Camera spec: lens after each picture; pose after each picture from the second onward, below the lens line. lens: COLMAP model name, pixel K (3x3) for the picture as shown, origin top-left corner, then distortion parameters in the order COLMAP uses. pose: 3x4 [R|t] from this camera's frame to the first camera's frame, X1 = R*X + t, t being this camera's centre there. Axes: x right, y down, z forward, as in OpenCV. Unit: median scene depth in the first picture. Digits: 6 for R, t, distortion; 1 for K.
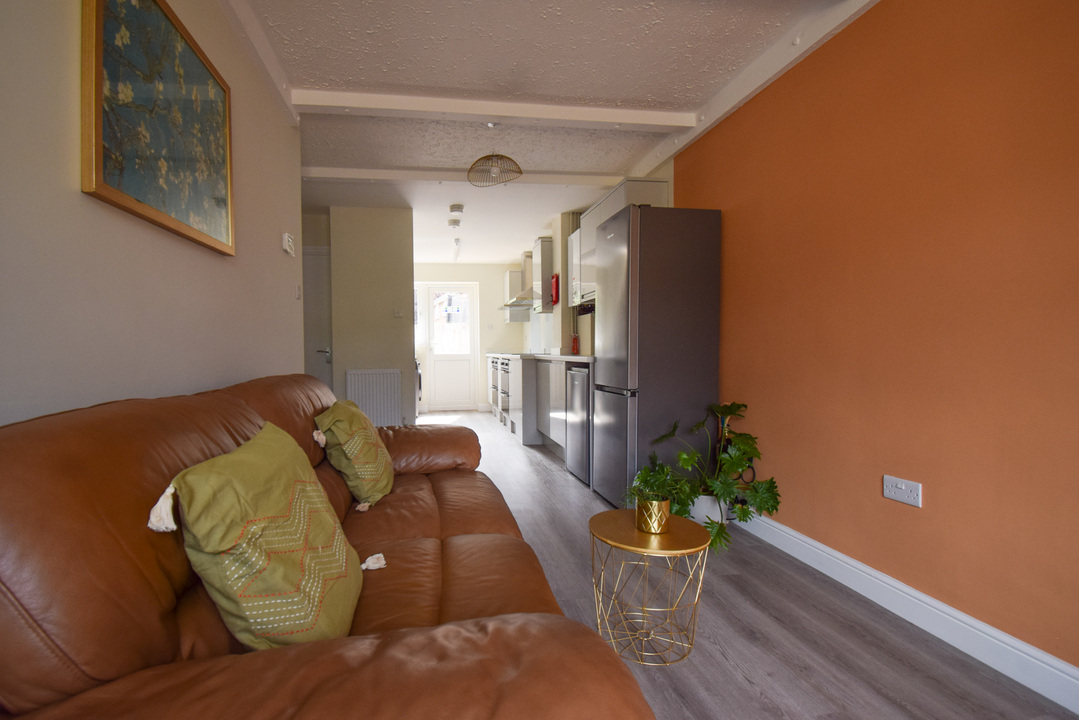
lens RADIAL K [[484.1, 0, 539.5], [0, 484.1, 360.0], [0, 0, 1]] dist [-0.004582, -0.000820]
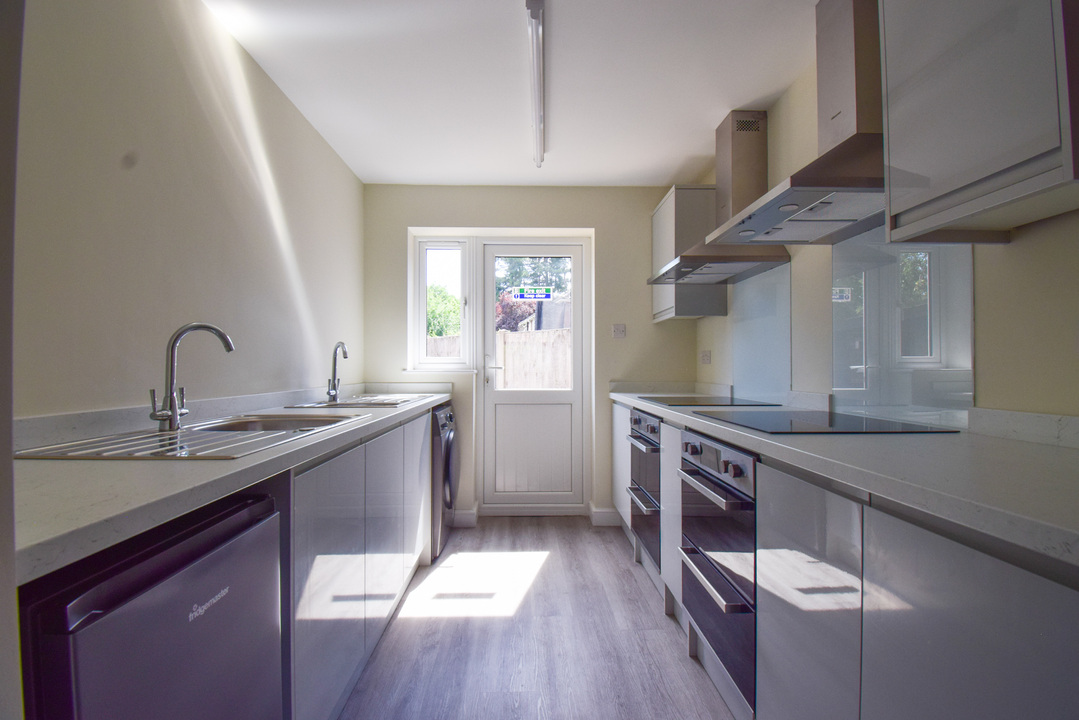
lens RADIAL K [[484.1, 0, 539.5], [0, 484.1, 360.0], [0, 0, 1]] dist [-0.004582, -0.000820]
pose [[0.977892, 0.011885, -0.208774, -0.231335], [-0.019713, 0.999177, -0.035453, -0.071262], [0.208181, 0.038784, 0.977321, 1.589394]]
